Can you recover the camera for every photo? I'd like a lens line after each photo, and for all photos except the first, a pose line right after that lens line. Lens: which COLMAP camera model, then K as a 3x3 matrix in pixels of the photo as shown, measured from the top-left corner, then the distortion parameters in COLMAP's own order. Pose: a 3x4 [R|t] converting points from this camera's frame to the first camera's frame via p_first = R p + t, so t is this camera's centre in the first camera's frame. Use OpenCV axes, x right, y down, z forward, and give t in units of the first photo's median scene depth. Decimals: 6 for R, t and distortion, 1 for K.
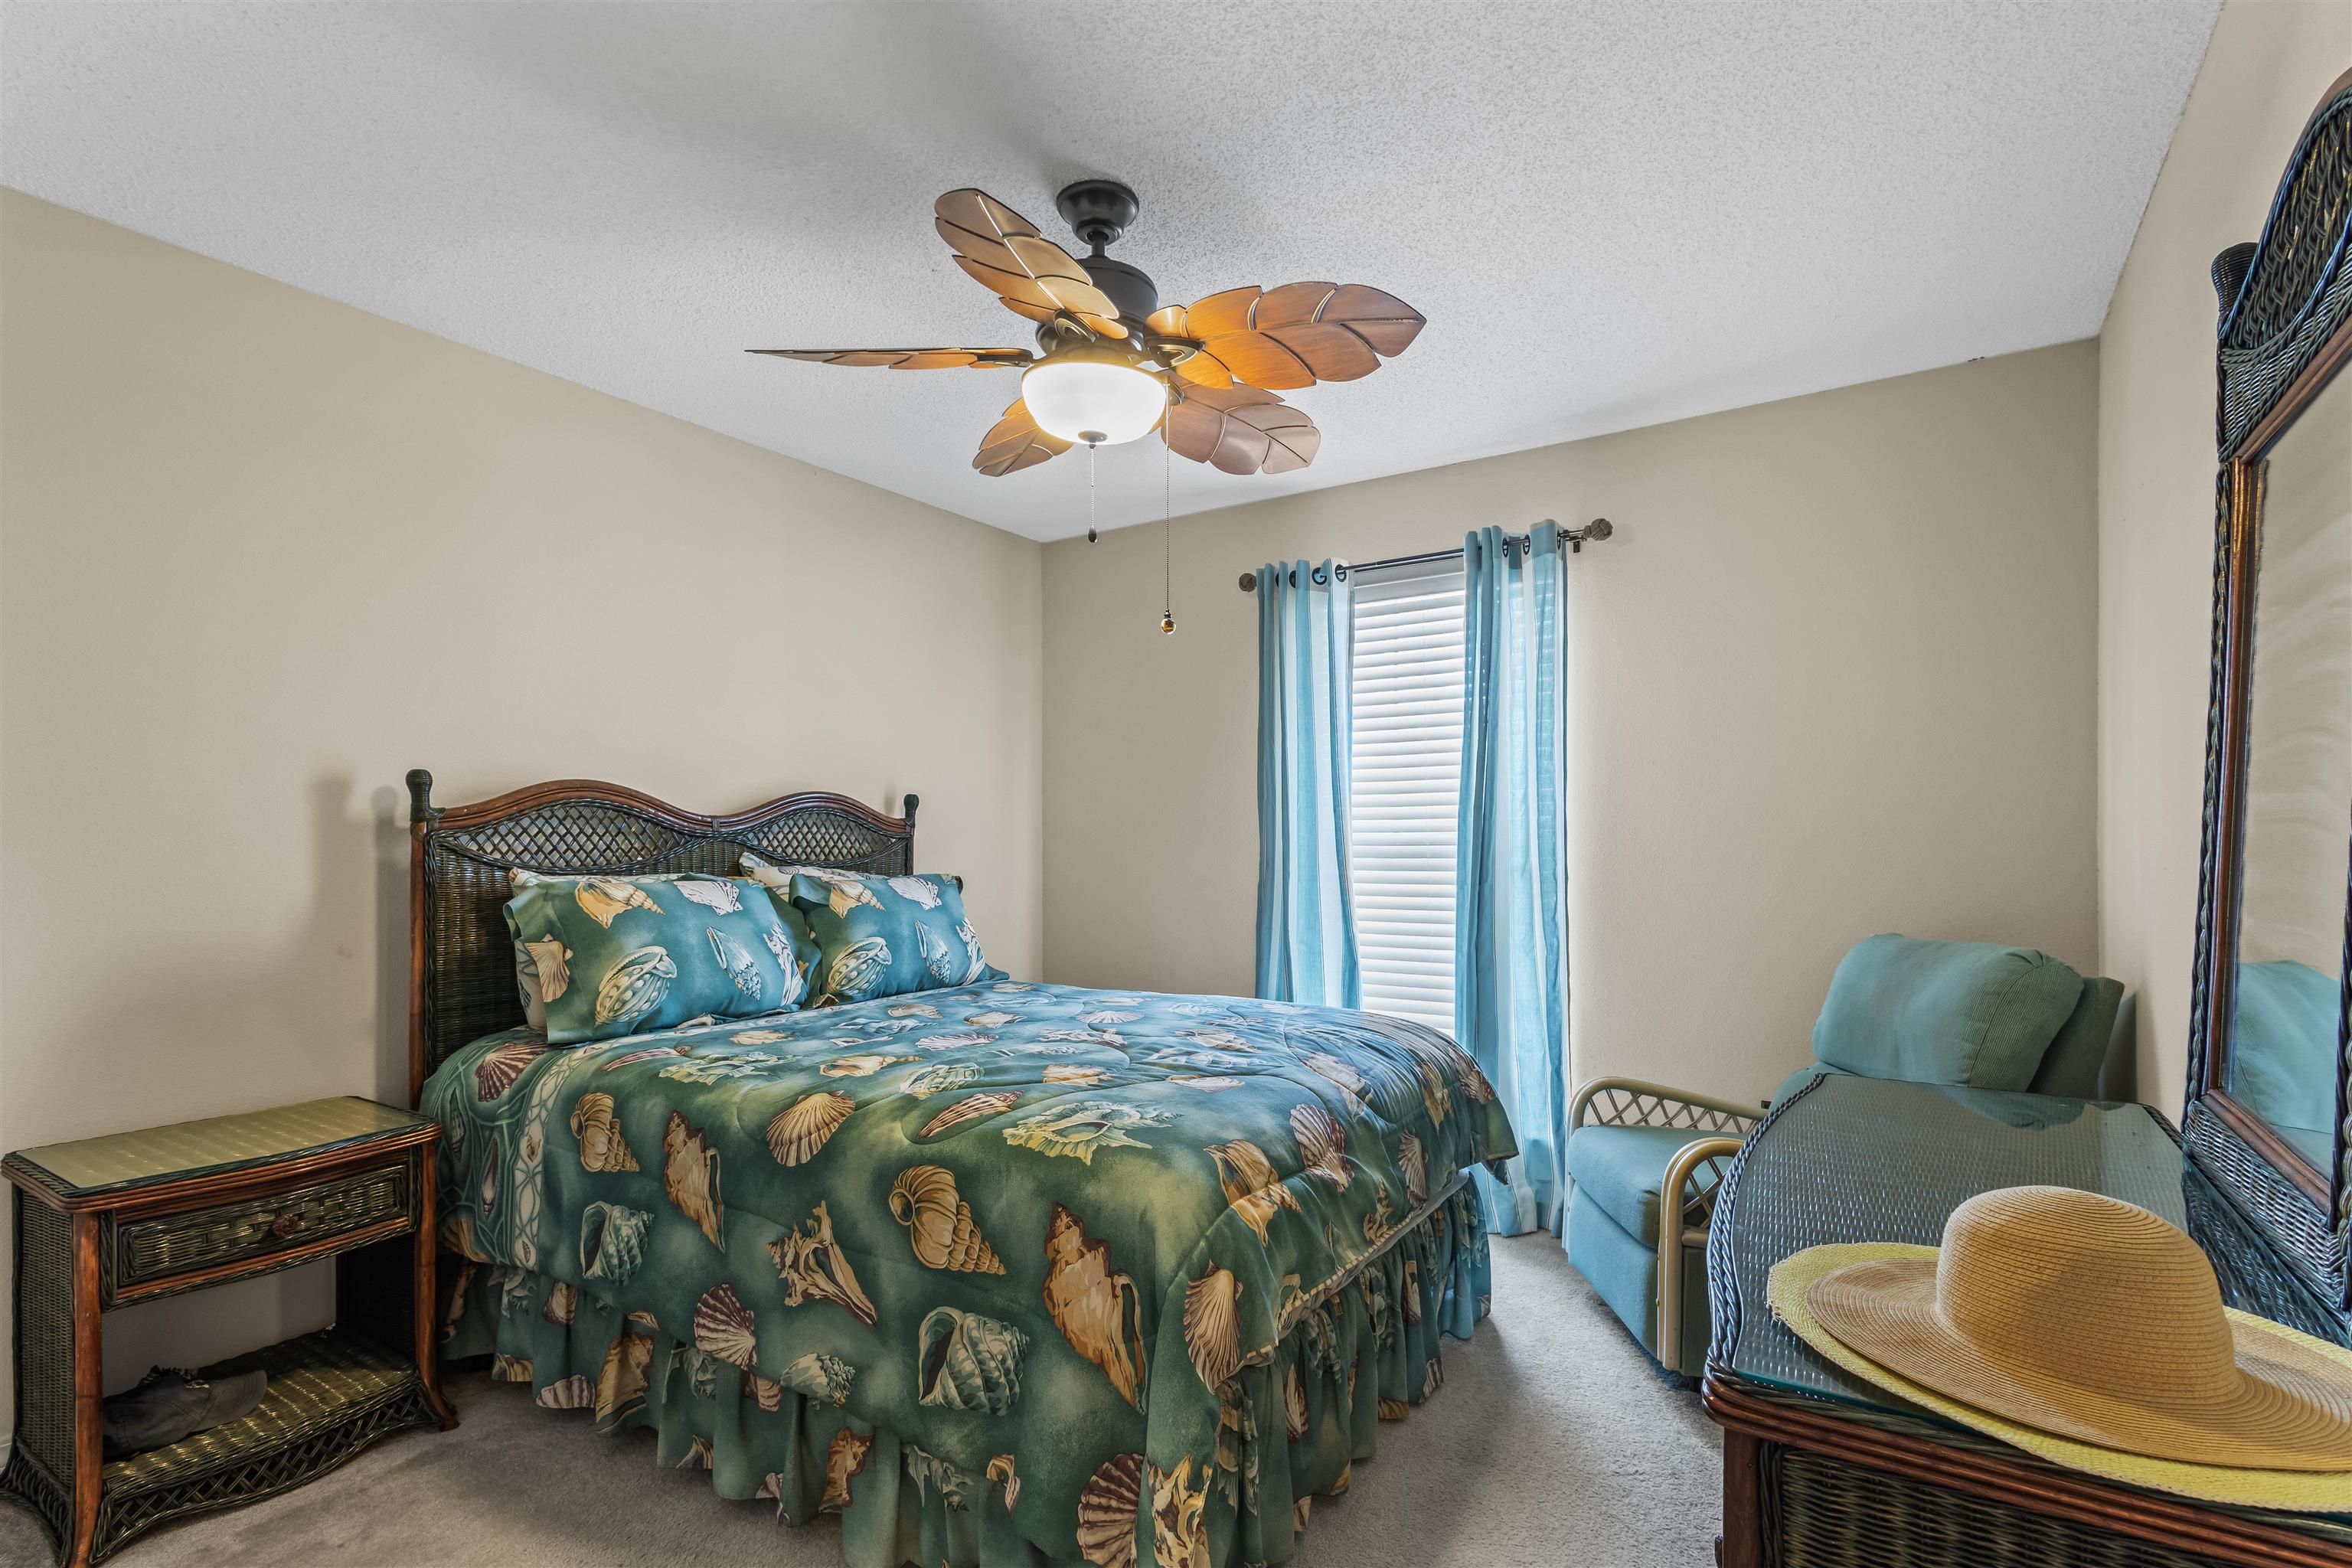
lens RADIAL K [[1088.2, 0, 1187.3], [0, 1088.2, 835.6], [0, 0, 1]] dist [0.016975, -0.000015]
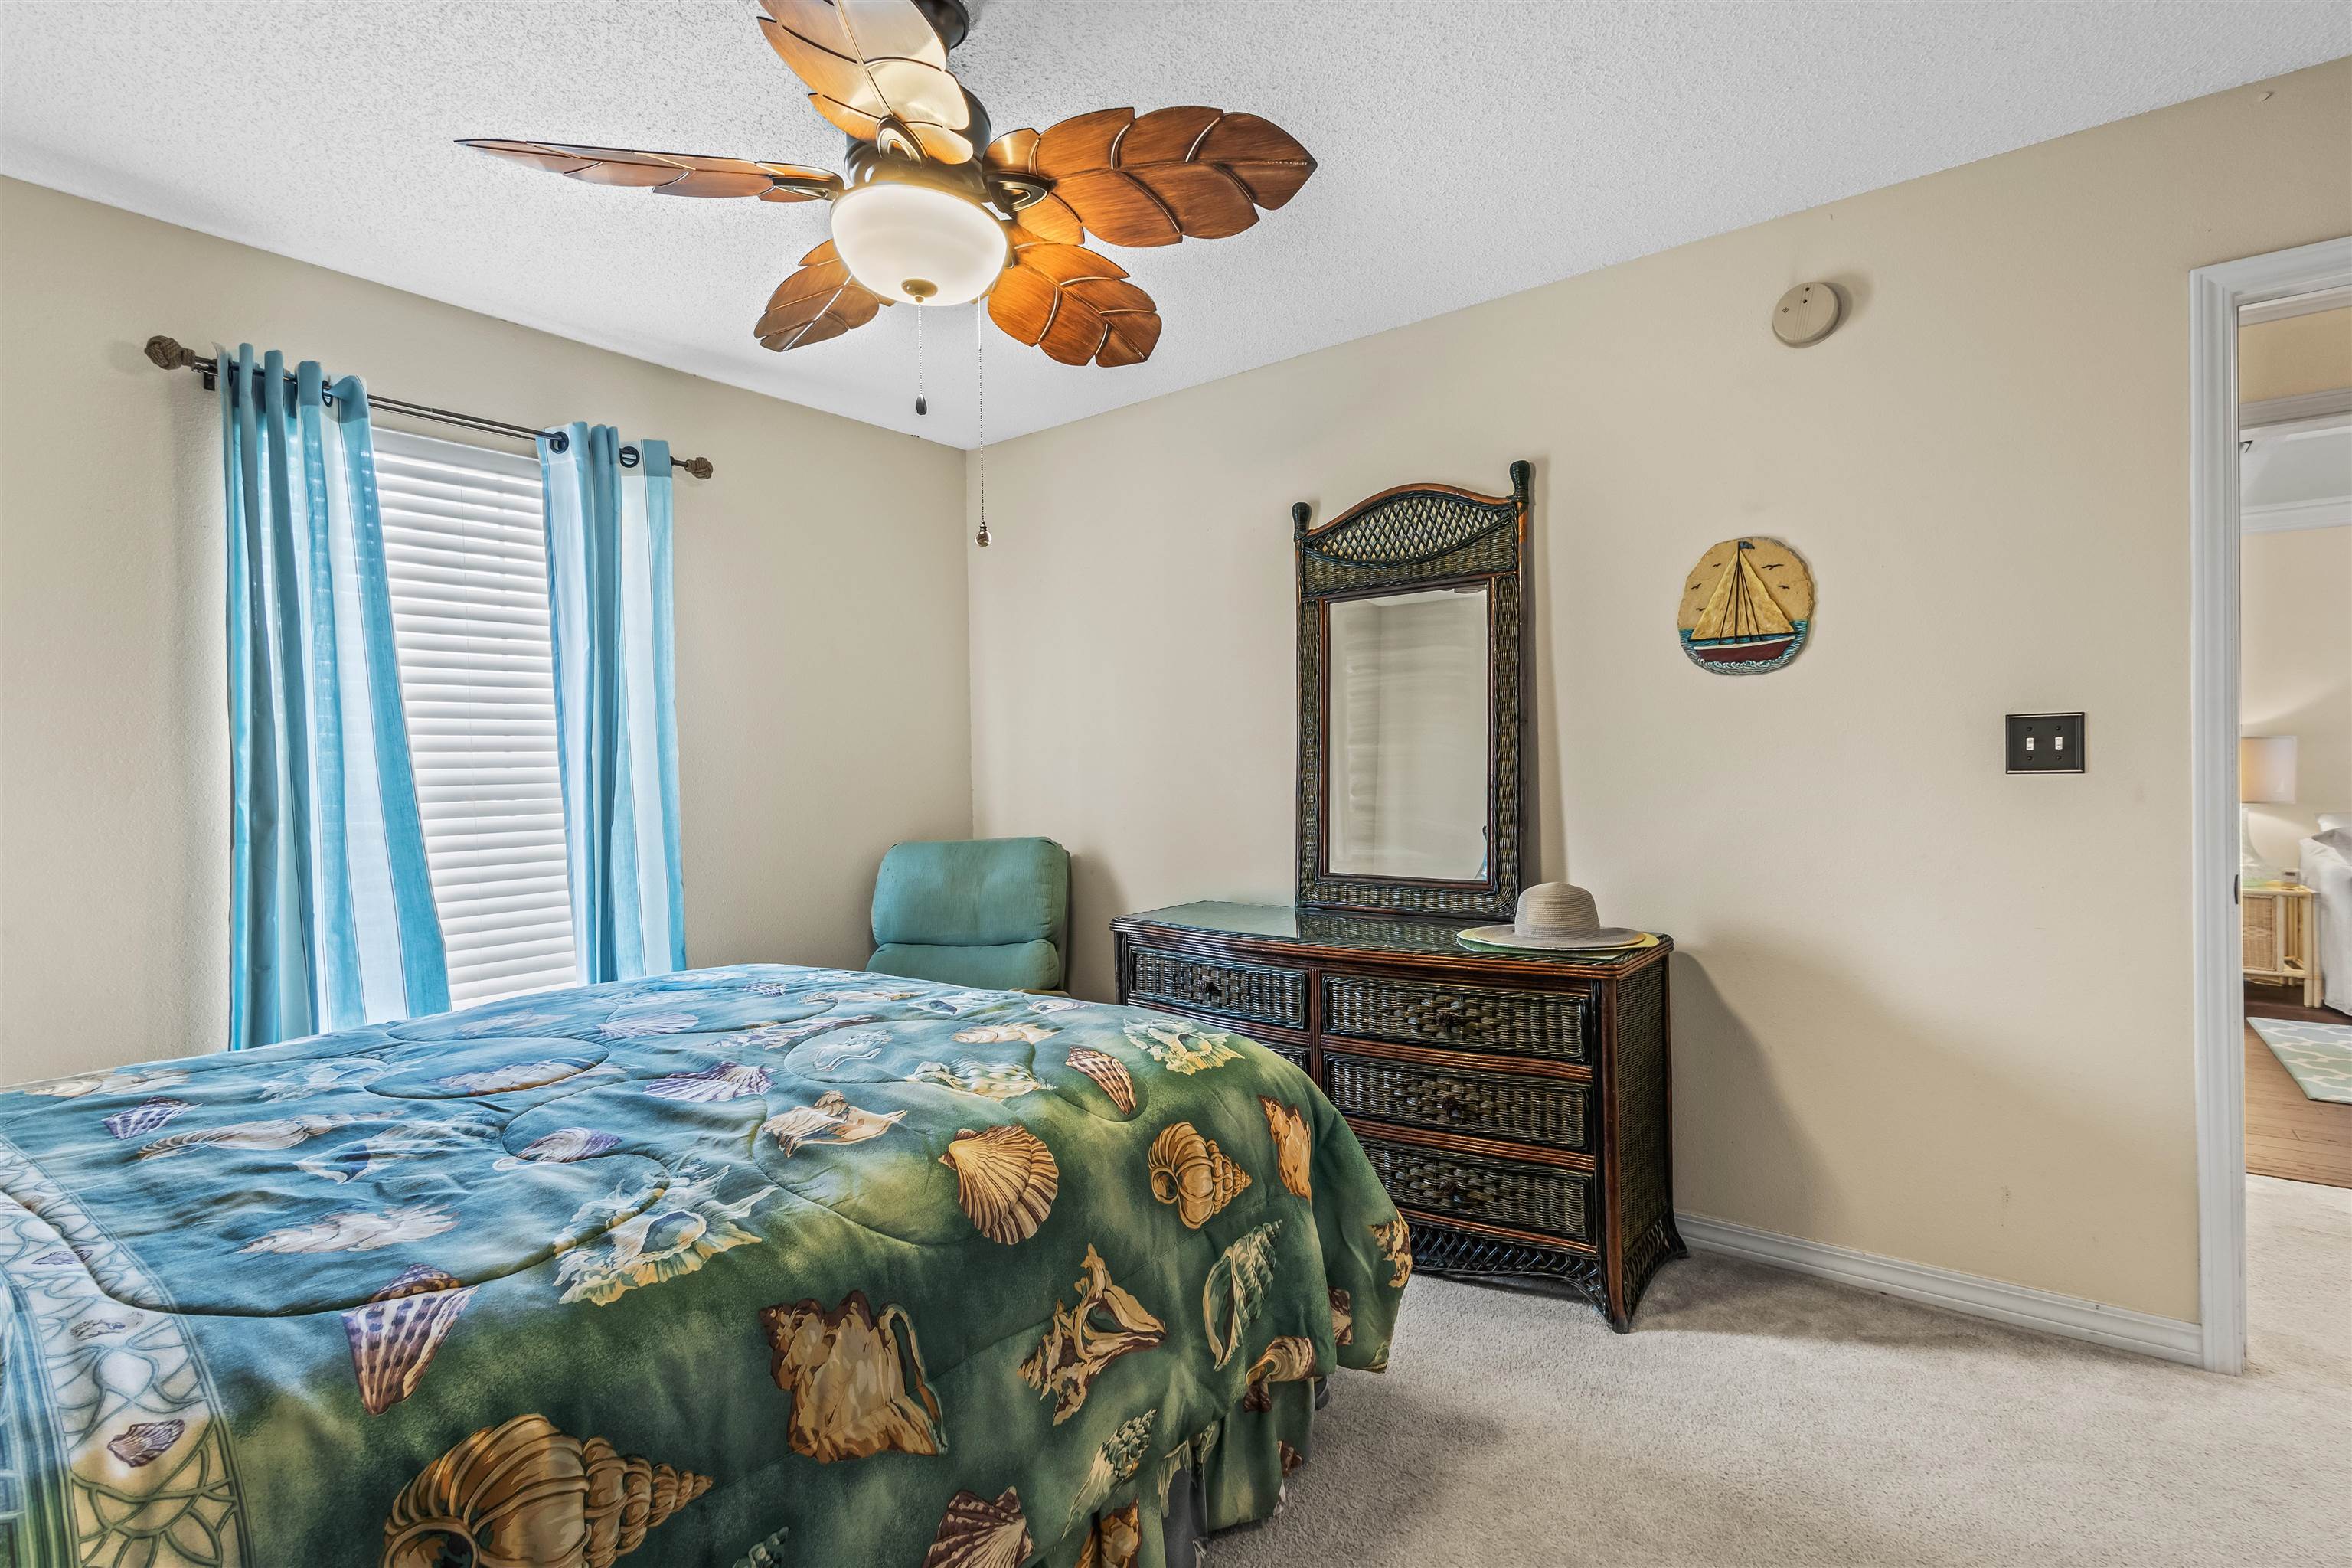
lens RADIAL K [[1088.4, 0, 1167.1], [0, 1088.4, 776.3], [0, 0, 1]] dist [0.009433, -0.000964]
pose [[0.099889, -0.007573, 0.994970, -1.067929], [0.014698, 0.999873, 0.006135, 0.008747], [-0.994890, 0.014011, 0.099987, 0.864655]]
